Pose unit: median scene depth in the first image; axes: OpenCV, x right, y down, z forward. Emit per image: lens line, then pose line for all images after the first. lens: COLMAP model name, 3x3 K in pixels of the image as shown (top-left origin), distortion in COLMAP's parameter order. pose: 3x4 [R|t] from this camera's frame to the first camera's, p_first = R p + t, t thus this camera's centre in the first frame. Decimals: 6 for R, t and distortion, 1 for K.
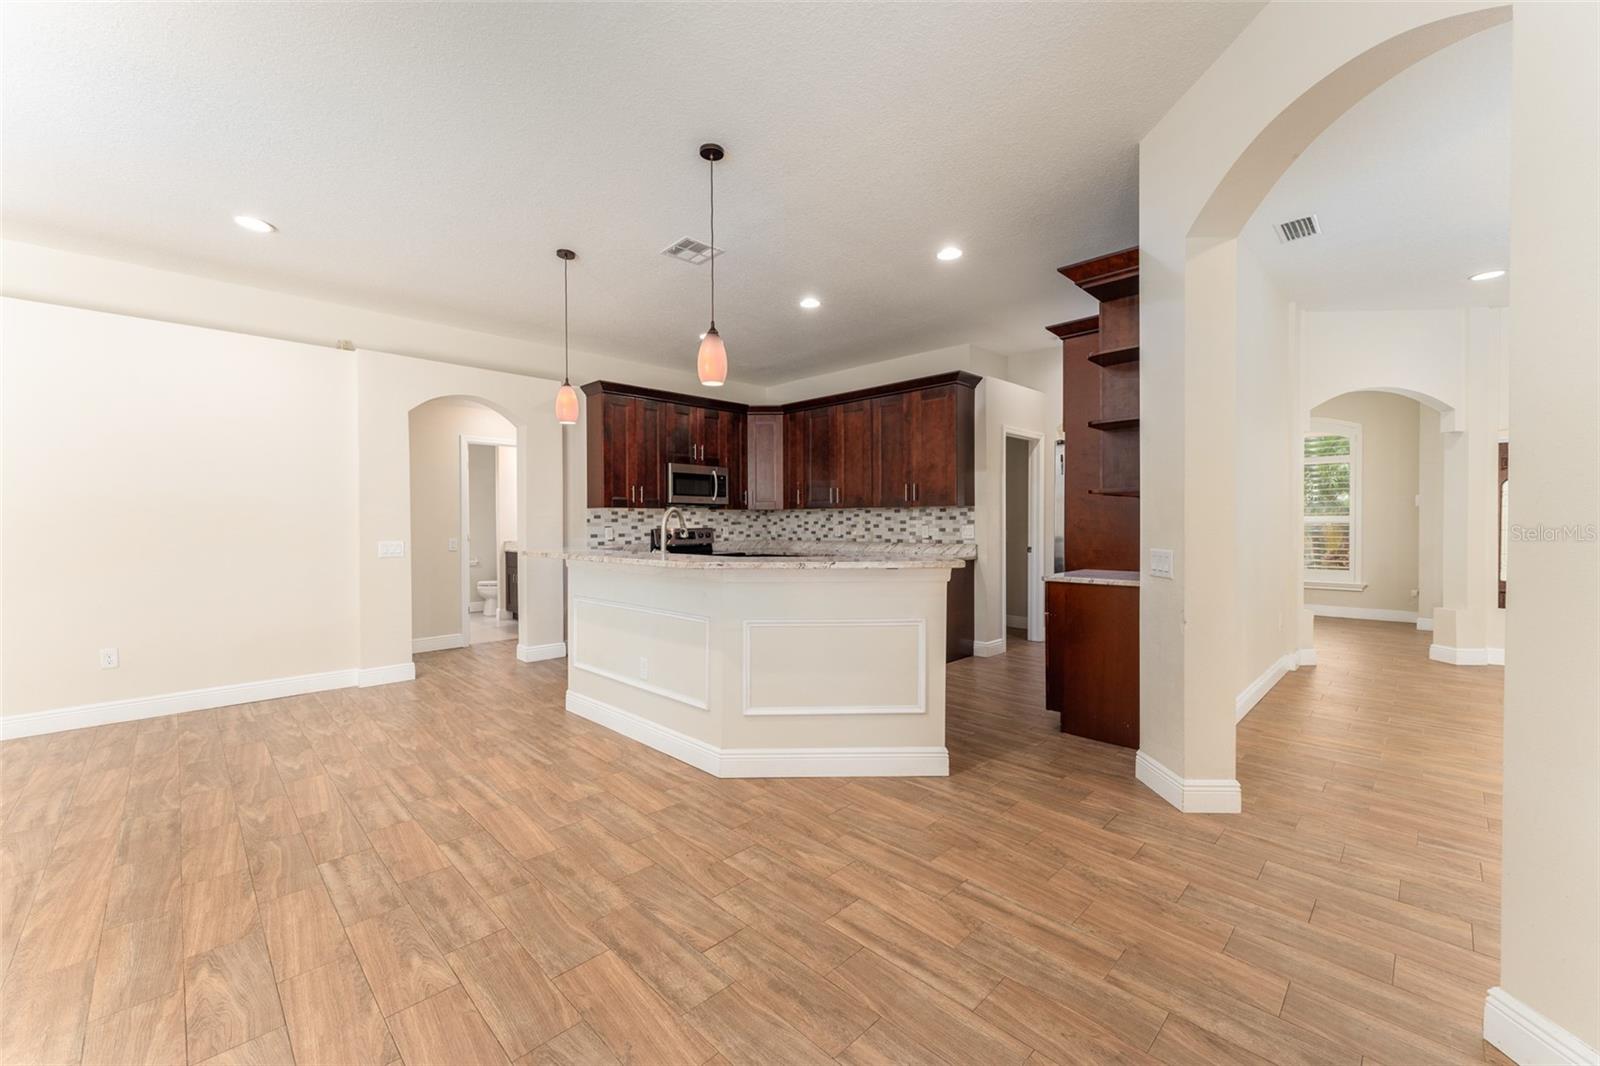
lens RADIAL K [[628.0, 0, 788.0], [0, 628.0, 530.6], [0, 0, 1]] dist [0.000629, -0.000156]
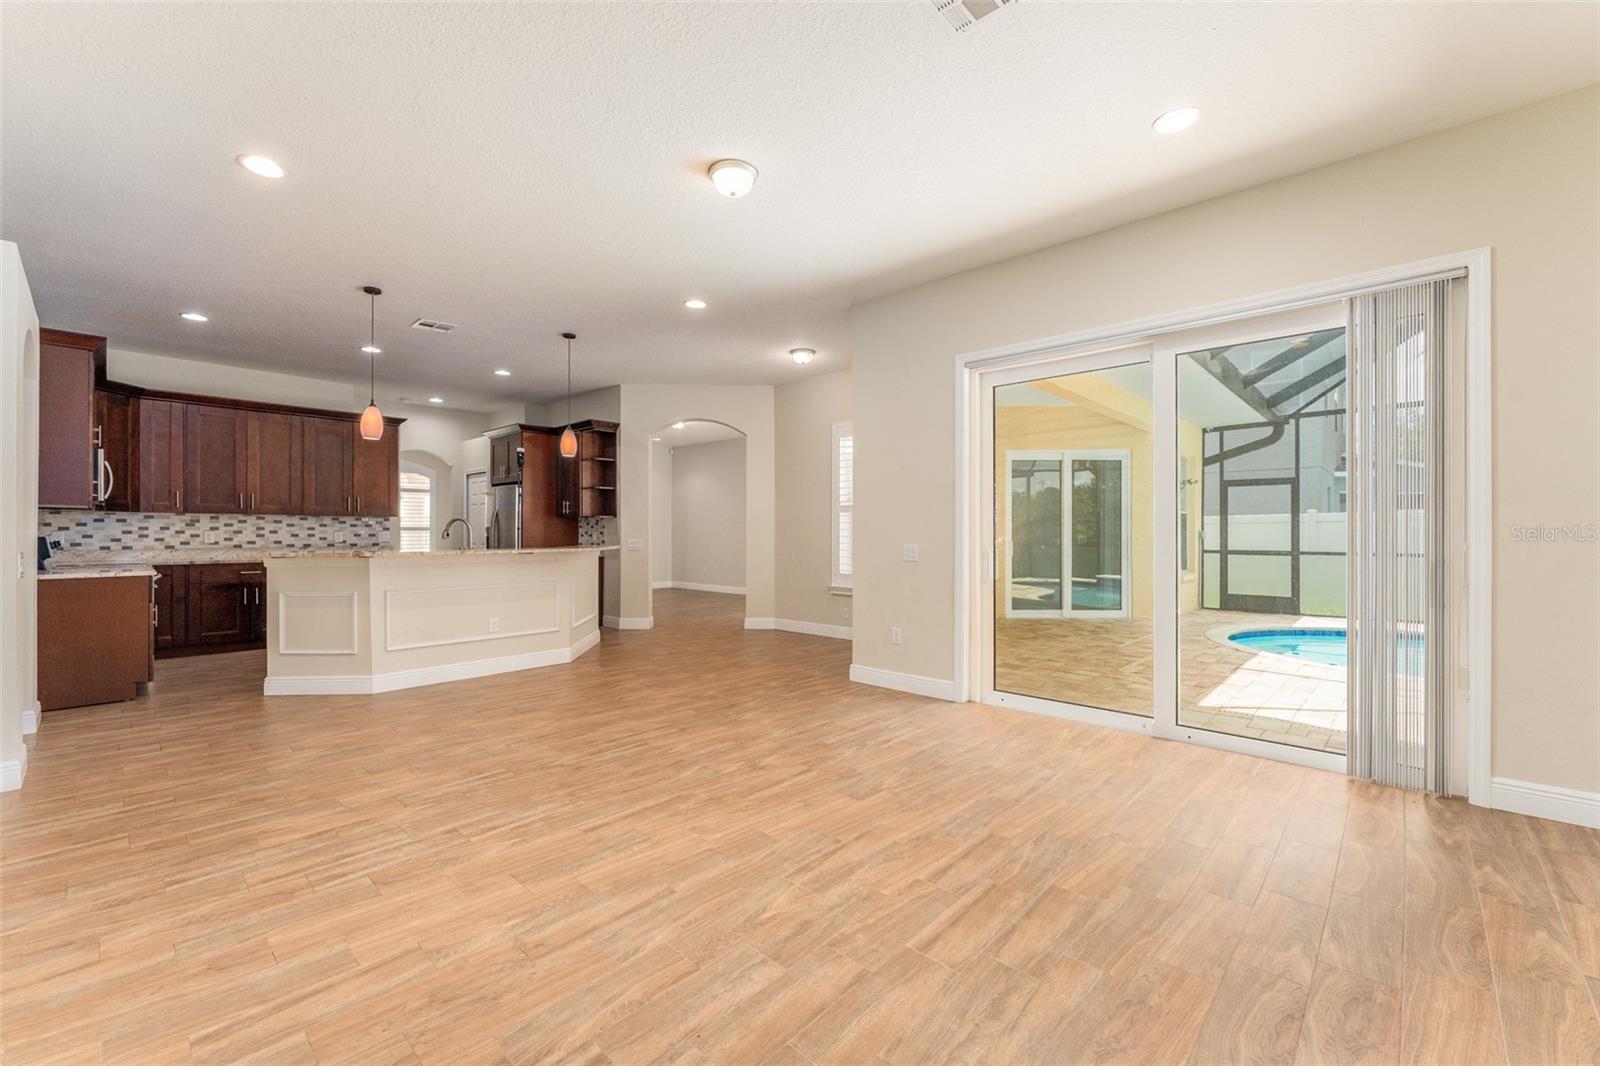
lens RADIAL K [[655.3, 0, 765.7], [0, 655.3, 531.2], [0, 0, 1]] dist [-0.001510, -0.000248]
pose [[-0.011491, 0.003692, 0.999927, -0.989040], [0.009821, 0.999945, -0.003579, 0.003349], [-0.999886, 0.009779, -0.011527, 0.198110]]
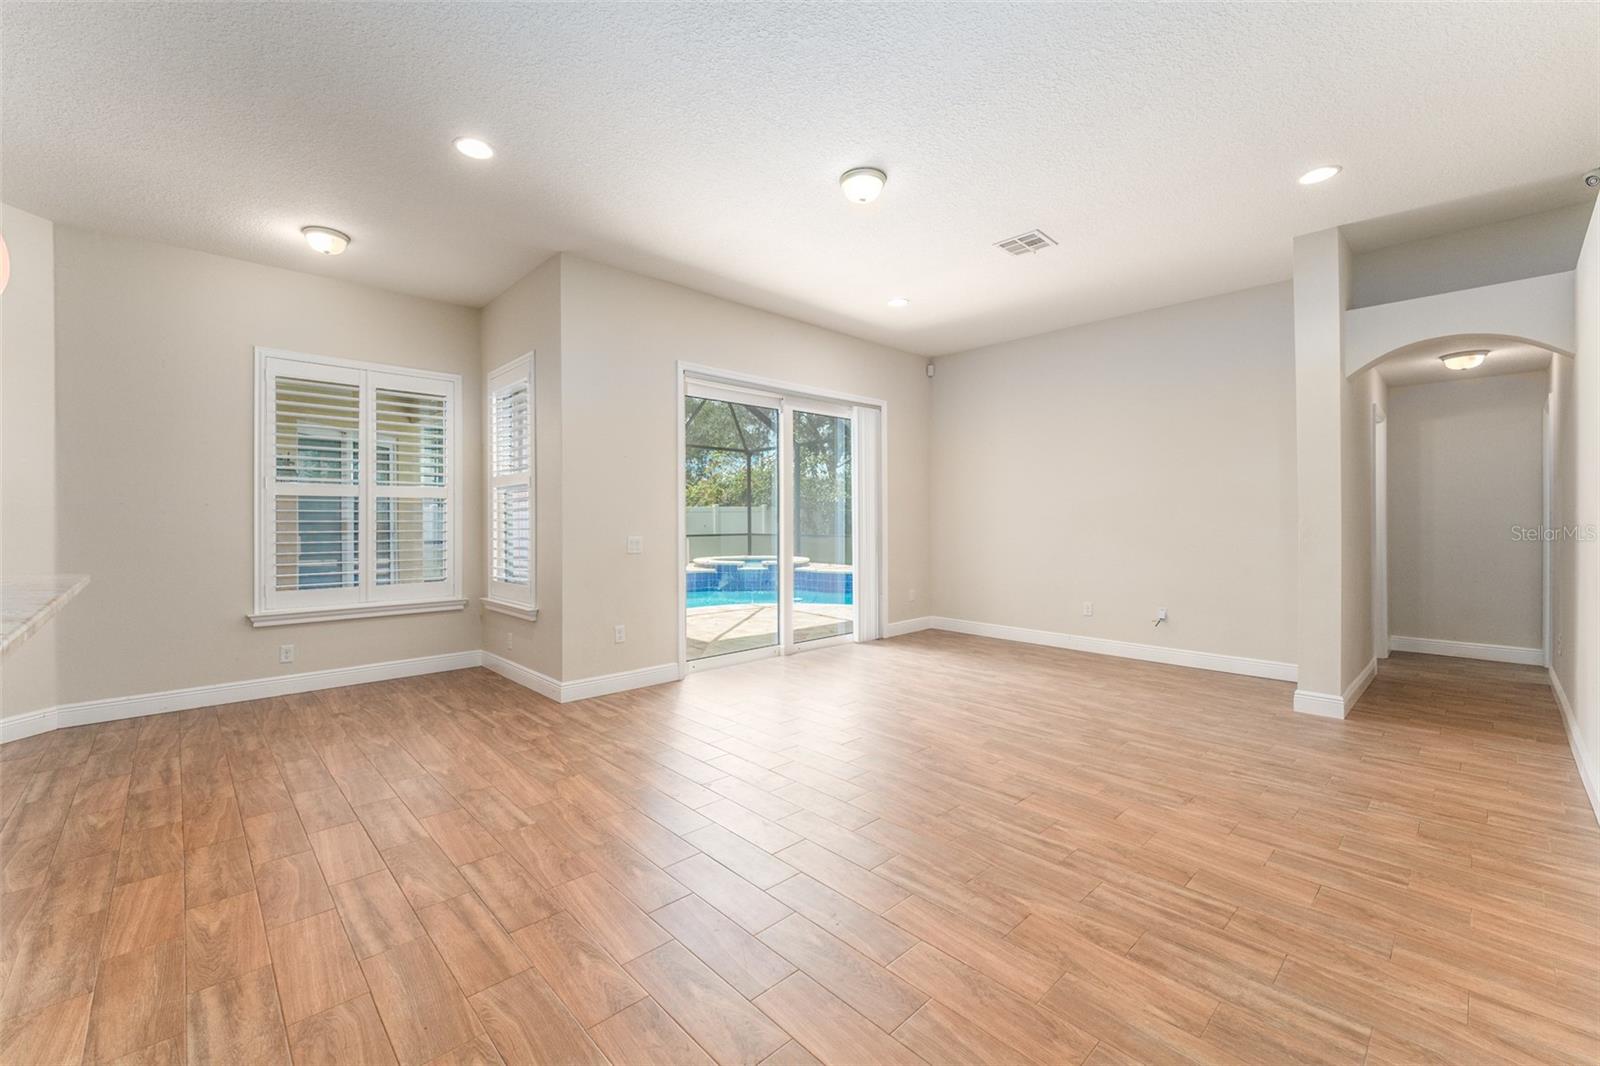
lens RADIAL K [[663.9, 0, 795.3], [0, 663.9, 524.4], [0, 0, 1]] dist [0.000655, 0.000090]
pose [[-0.999783, 0.007595, 0.019420, -0.433280], [0.007919, 0.999830, 0.016675, -0.006493], [-0.019290, 0.016826, -0.999672, 0.759075]]
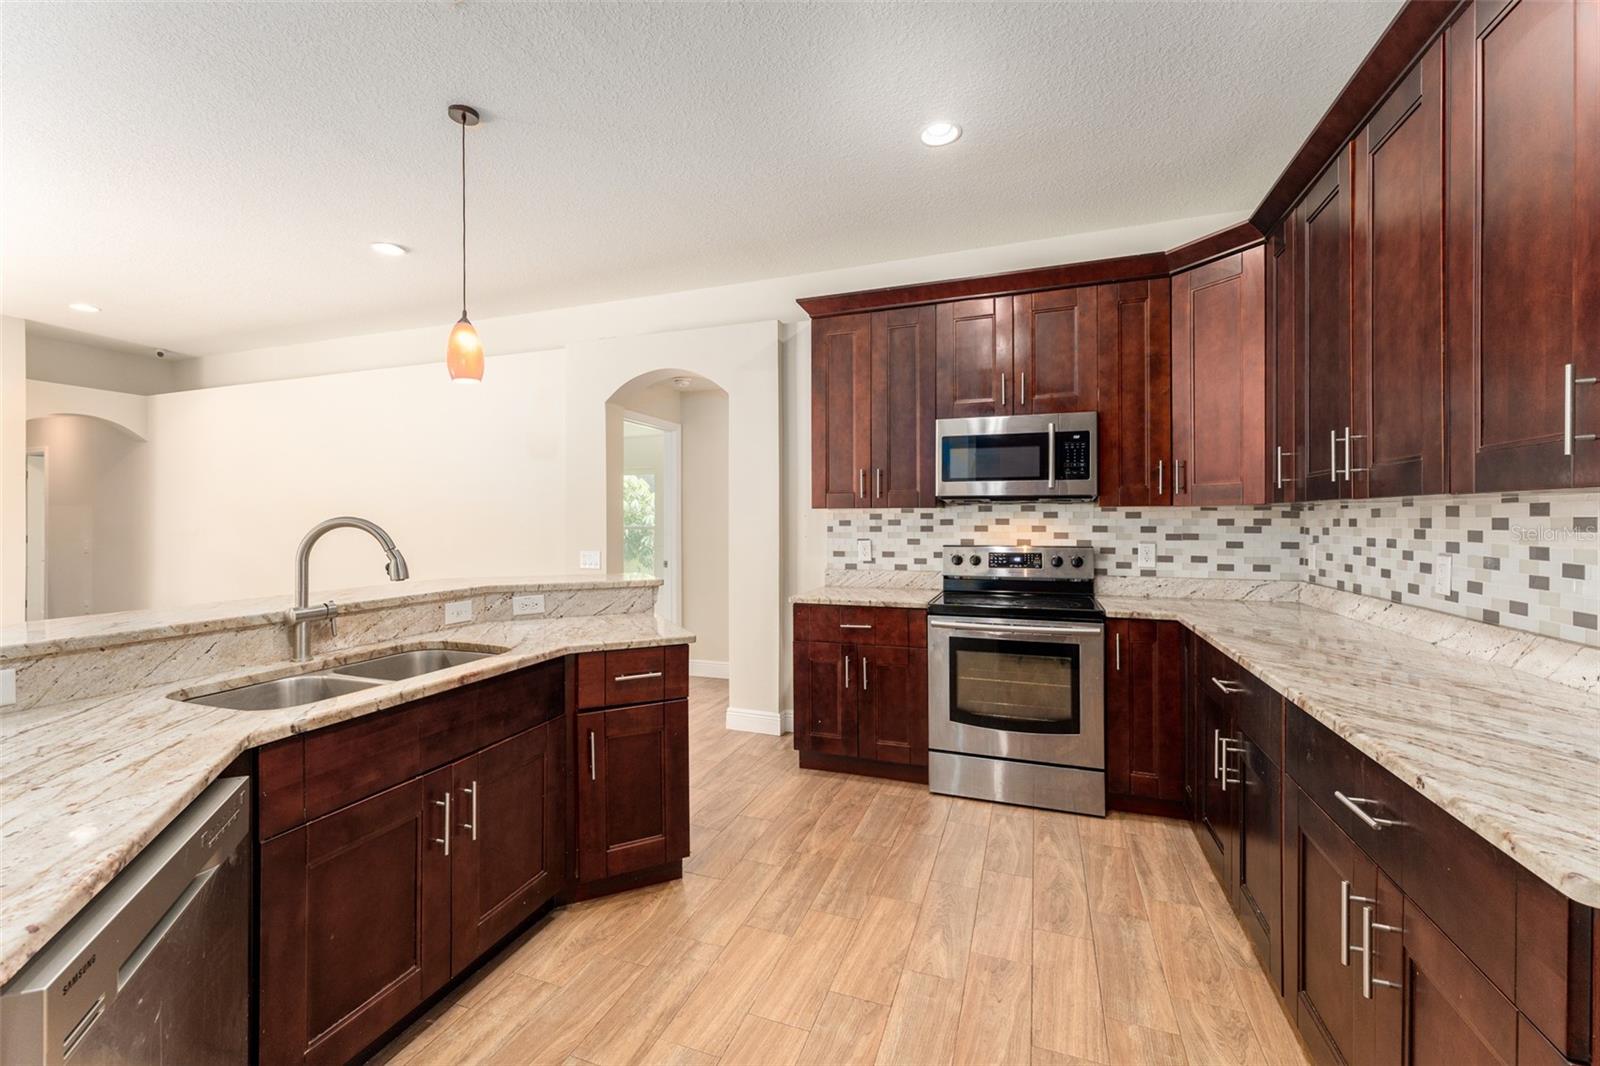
lens RADIAL K [[648.9, 0, 773.2], [0, 648.9, 522.0], [0, 0, 1]] dist [-0.000089, 0.000120]
pose [[0.412478, 0.007935, -0.910933, 0.243740], [-0.012163, 0.999921, 0.003203, -0.023311], [0.910886, 0.009759, 0.412542, 0.652182]]
